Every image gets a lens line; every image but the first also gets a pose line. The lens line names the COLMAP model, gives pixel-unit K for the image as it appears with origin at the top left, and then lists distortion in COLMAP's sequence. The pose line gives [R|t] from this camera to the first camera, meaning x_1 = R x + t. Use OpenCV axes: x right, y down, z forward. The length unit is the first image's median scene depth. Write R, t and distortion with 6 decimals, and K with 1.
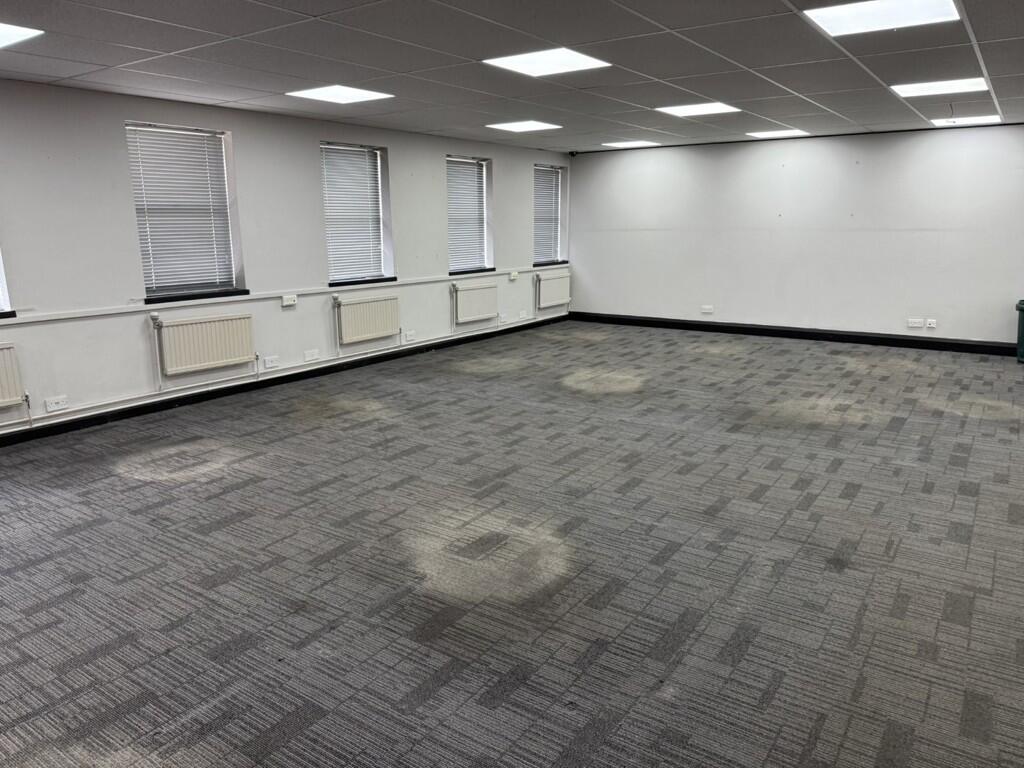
lens RADIAL K [[723.2, 0, 512.0], [0, 723.2, 384.0], [0, 0, 1]] dist [0.108968, -0.156583]
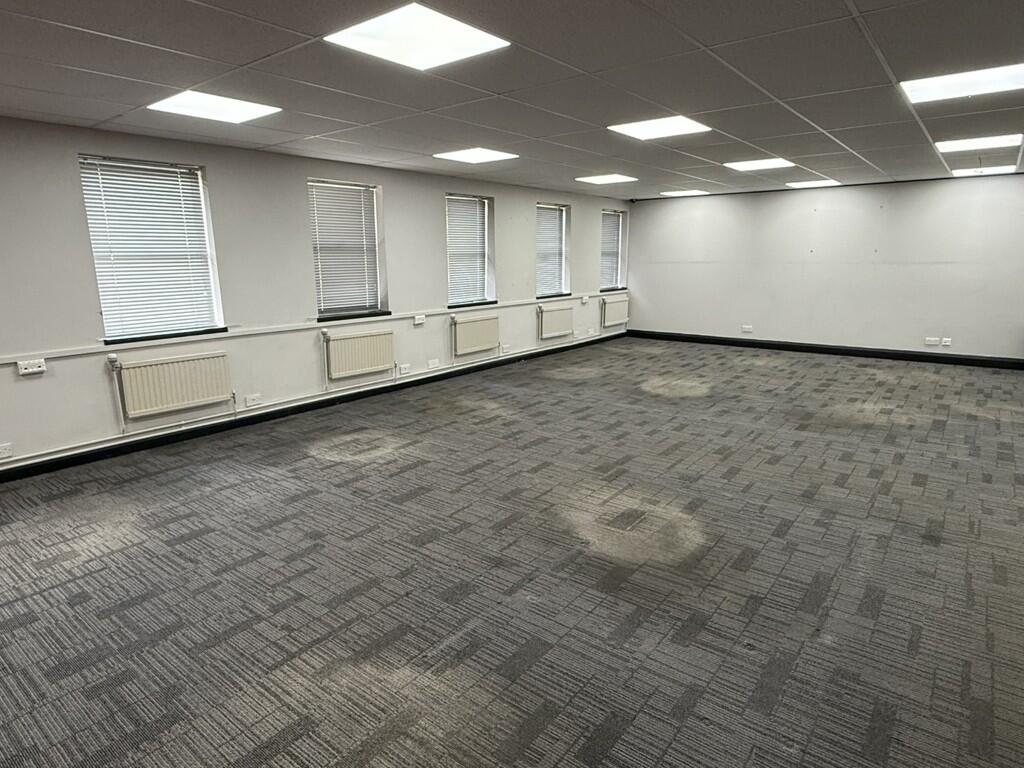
lens RADIAL K [[601.6, 0, 512.0], [0, 601.6, 384.0], [0, 0, 1]] dist [0.004396, 0.003911]
pose [[0.998442, 0.010190, -0.054868, -0.120680], [-0.010765, 0.999890, -0.010199, 0.004932], [0.054758, 0.010774, 0.998442, -0.016958]]
